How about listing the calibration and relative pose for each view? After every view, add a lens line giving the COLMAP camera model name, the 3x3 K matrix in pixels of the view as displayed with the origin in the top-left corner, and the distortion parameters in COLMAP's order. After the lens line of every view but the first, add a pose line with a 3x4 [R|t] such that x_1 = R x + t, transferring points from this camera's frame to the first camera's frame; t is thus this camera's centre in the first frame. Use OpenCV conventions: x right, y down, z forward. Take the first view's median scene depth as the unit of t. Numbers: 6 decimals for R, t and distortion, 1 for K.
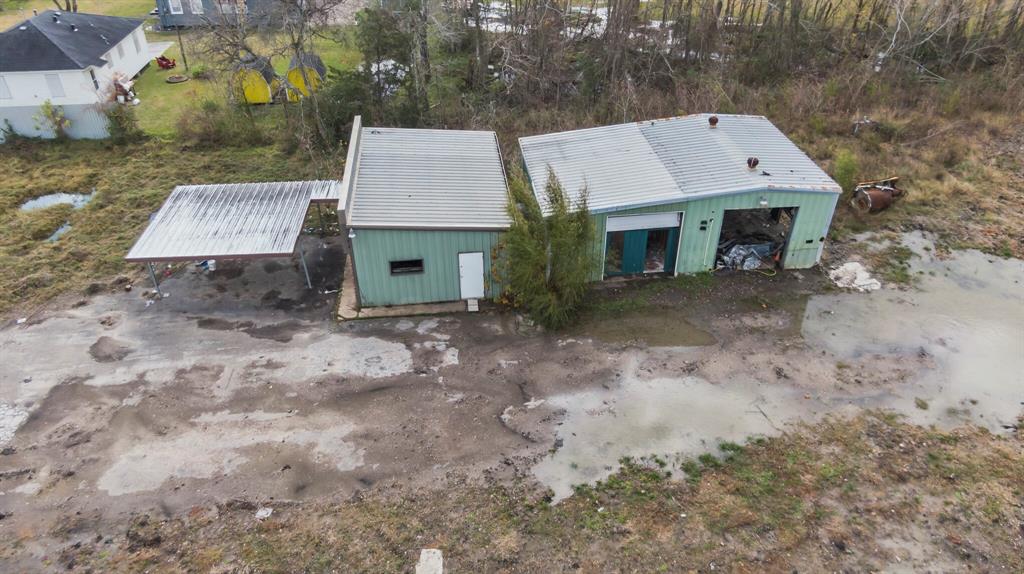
lens RADIAL K [[719.9, 0, 512.0], [0, 719.9, 287.0], [0, 0, 1]] dist [0.030950, -0.067274]
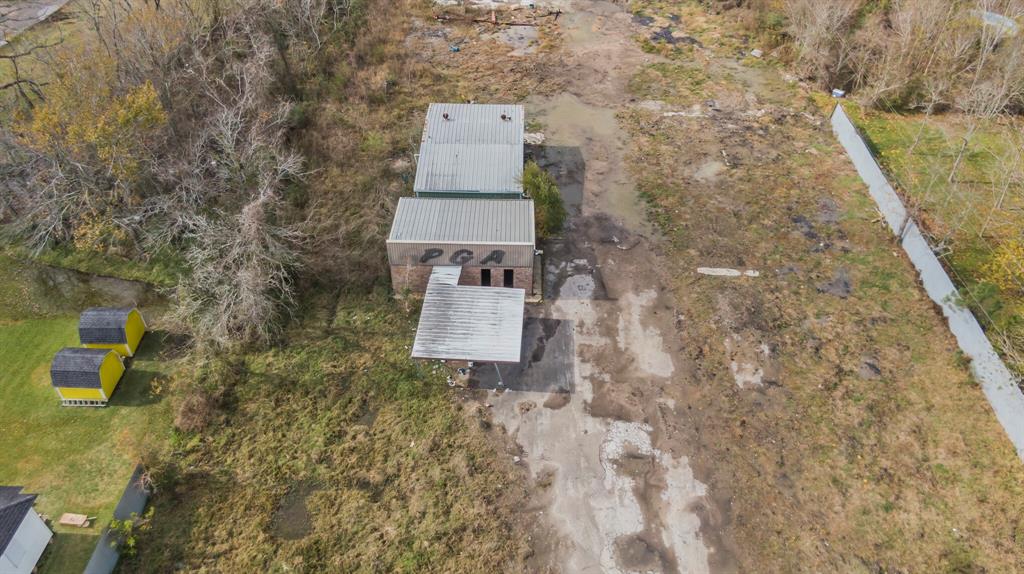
lens RADIAL K [[719.9, 0, 512.0], [0, 719.9, 287.0], [0, 0, 1]] dist [0.030950, -0.067274]
pose [[0.132516, -0.656846, 0.742289, -1.540485], [0.557040, 0.668792, 0.492365, -0.886082], [-0.819845, 0.348239, 0.454515, 0.275691]]
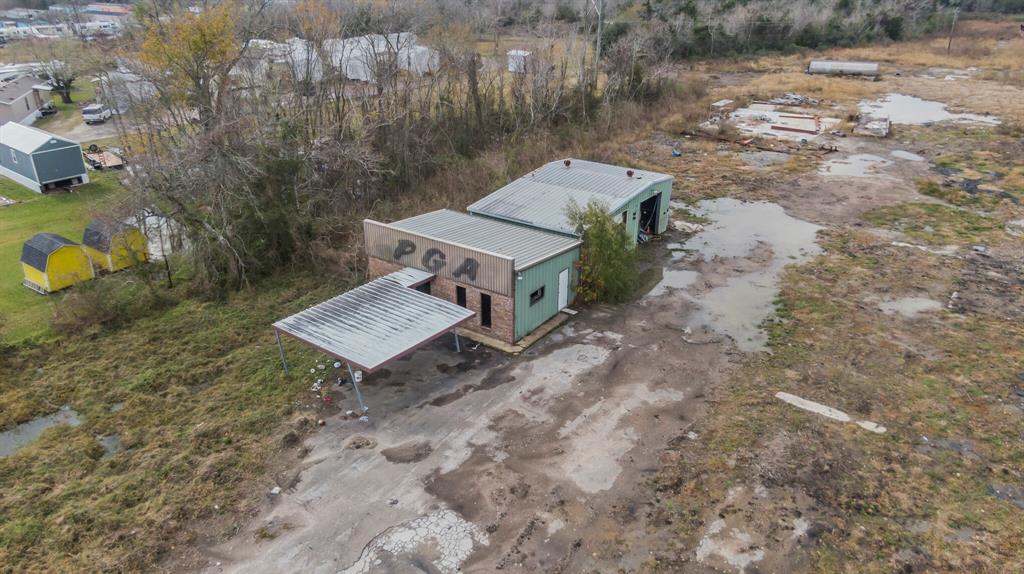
lens RADIAL K [[719.9, 0, 512.0], [0, 719.9, 287.0], [0, 0, 1]] dist [0.030950, -0.067274]
pose [[0.660998, -0.303564, 0.686244, -1.055754], [0.420516, 0.907277, -0.003707, -0.056294], [-0.621488, 0.291027, 0.727362, 0.110989]]
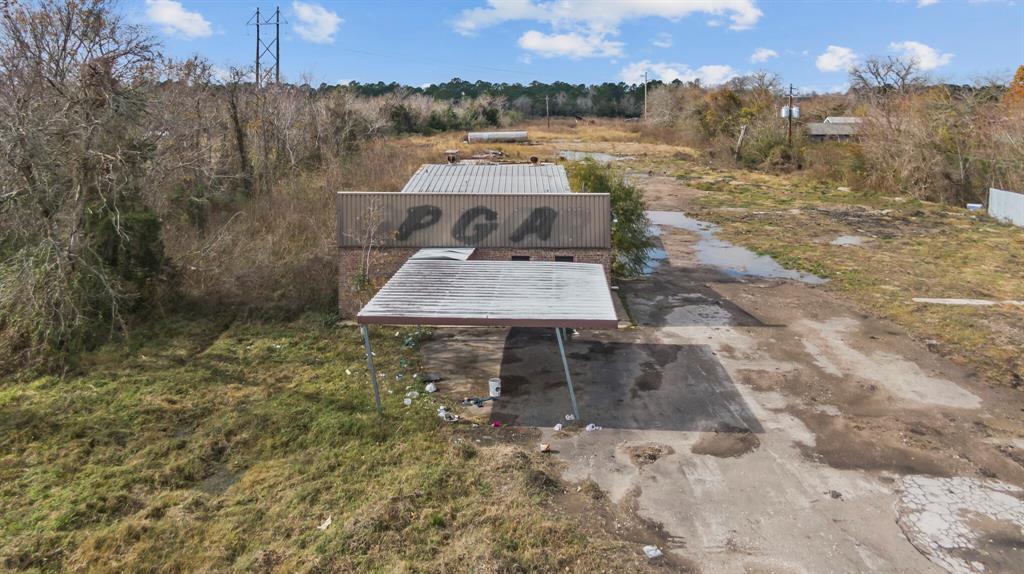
lens RADIAL K [[735.8, 0, 516.1], [0, 735.8, 275.9], [0, 0, 1]] dist [0.029101, -0.052719]
pose [[0.124460, -0.224707, 0.966445, -1.118157], [0.555388, 0.822915, 0.119812, -0.193620], [-0.822225, 0.521841, 0.227220, 0.910385]]
